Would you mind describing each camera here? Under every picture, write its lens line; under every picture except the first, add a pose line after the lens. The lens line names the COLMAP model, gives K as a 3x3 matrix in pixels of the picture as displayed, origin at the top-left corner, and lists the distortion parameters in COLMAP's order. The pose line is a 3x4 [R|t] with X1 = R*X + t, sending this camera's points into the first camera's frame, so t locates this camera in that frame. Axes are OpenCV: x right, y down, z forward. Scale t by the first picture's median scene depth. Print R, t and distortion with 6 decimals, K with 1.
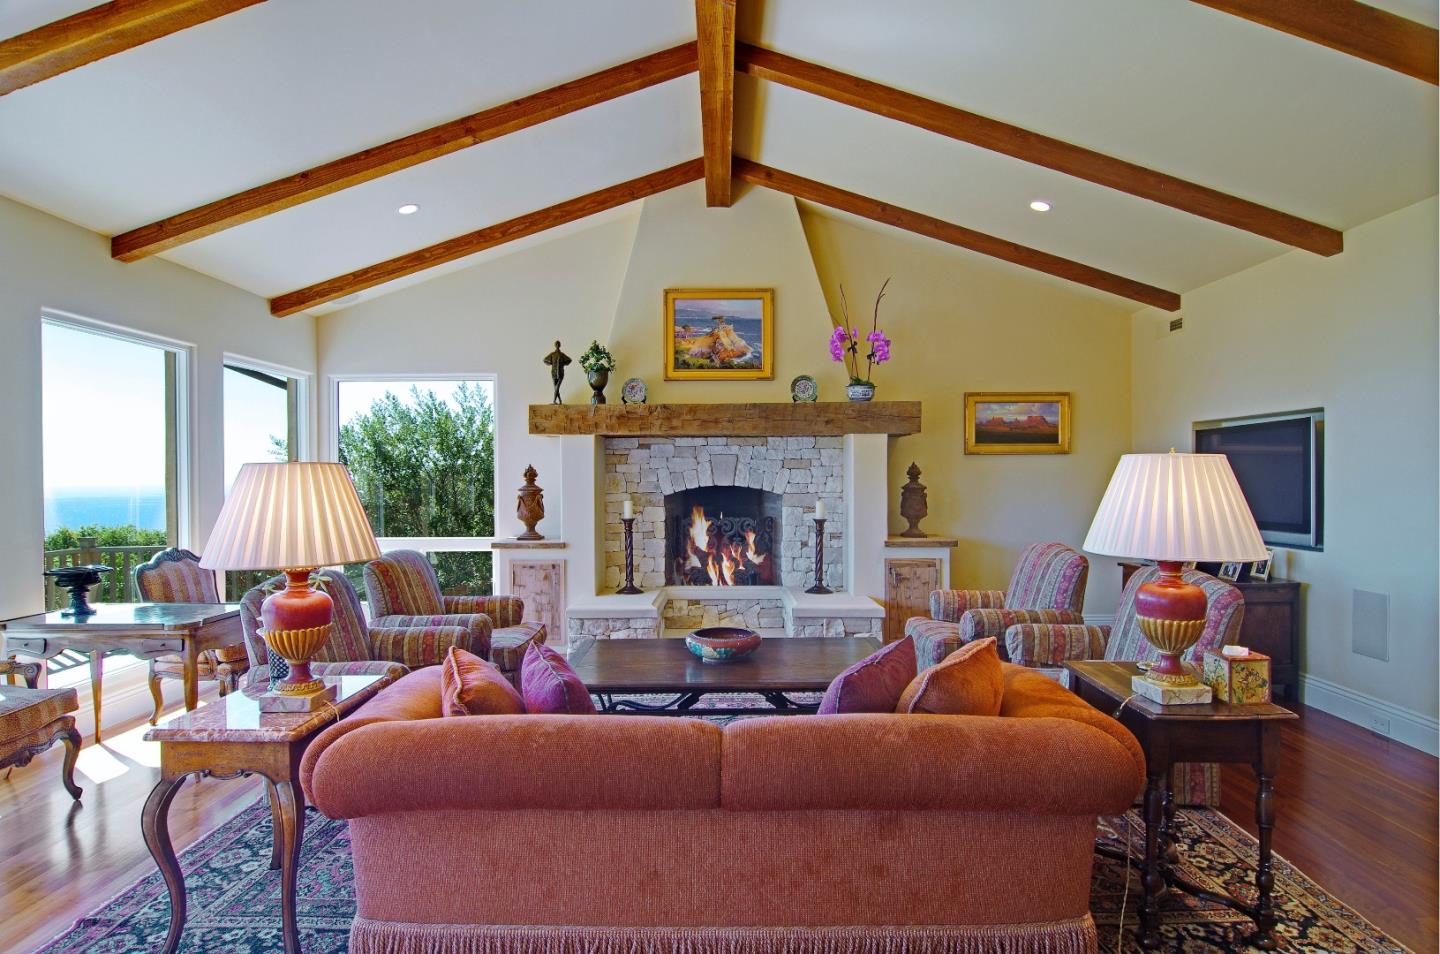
lens RADIAL K [[679.1, 0, 720.0], [0, 679.1, 477.0], [0, 0, 1]] dist [0.001875, -0.011080]
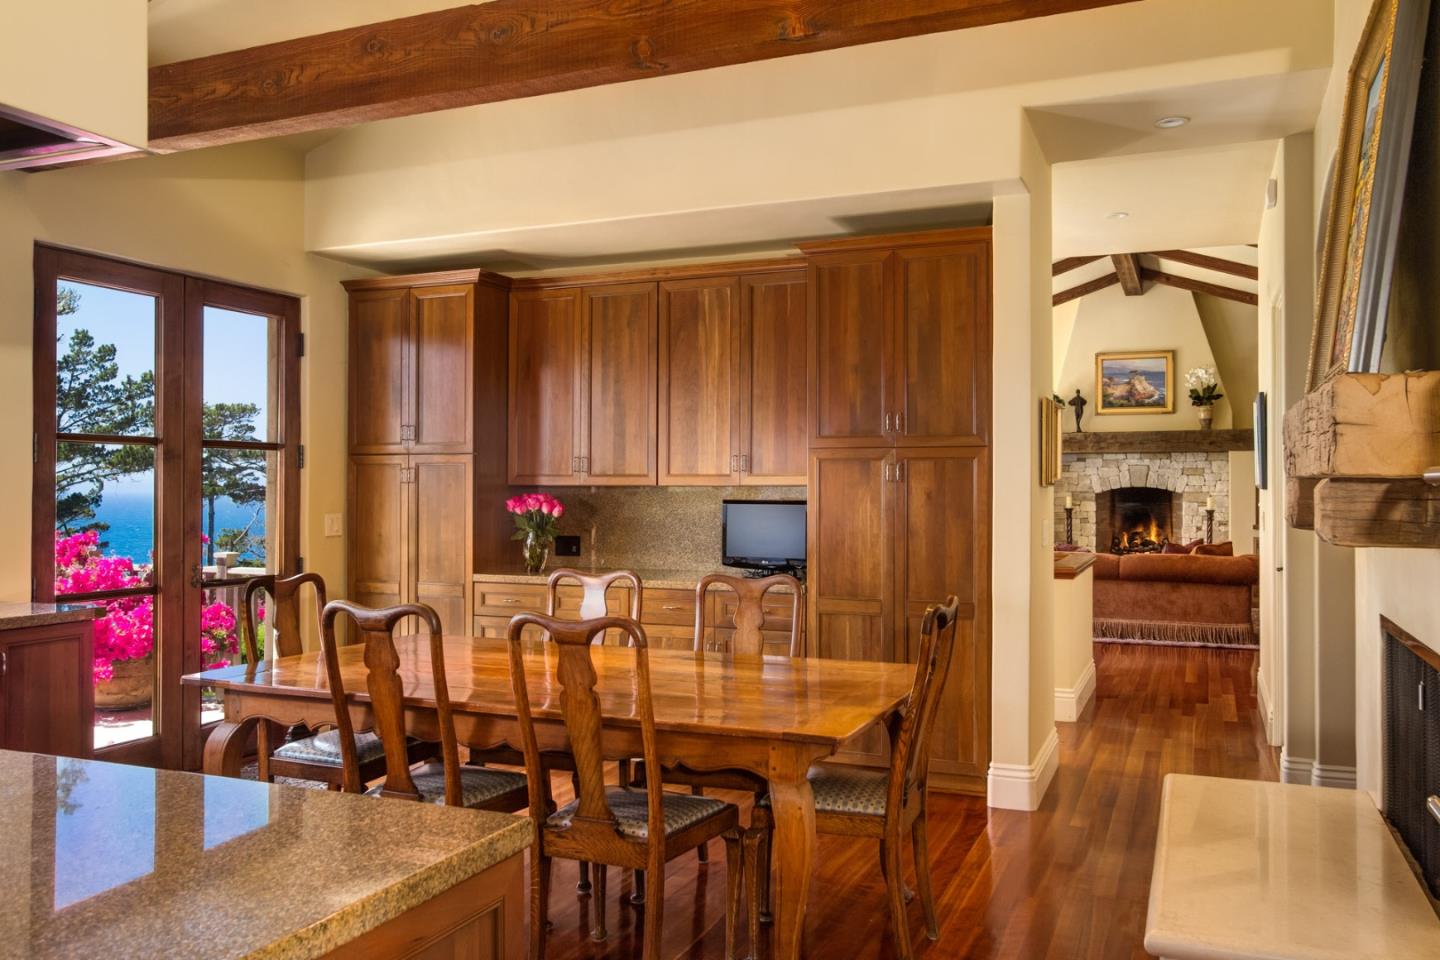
lens RADIAL K [[1146.4, 0, 720.0], [0, 1146.4, 480.0], [0, 0, 1]] dist [-0.043644, -0.000629]
pose [[0.926695, -0.000594, -0.375813, 0.092775], [-0.001946, 0.999978, -0.006380, 0.015677], [0.375808, 0.006644, 0.926674, -1.594295]]
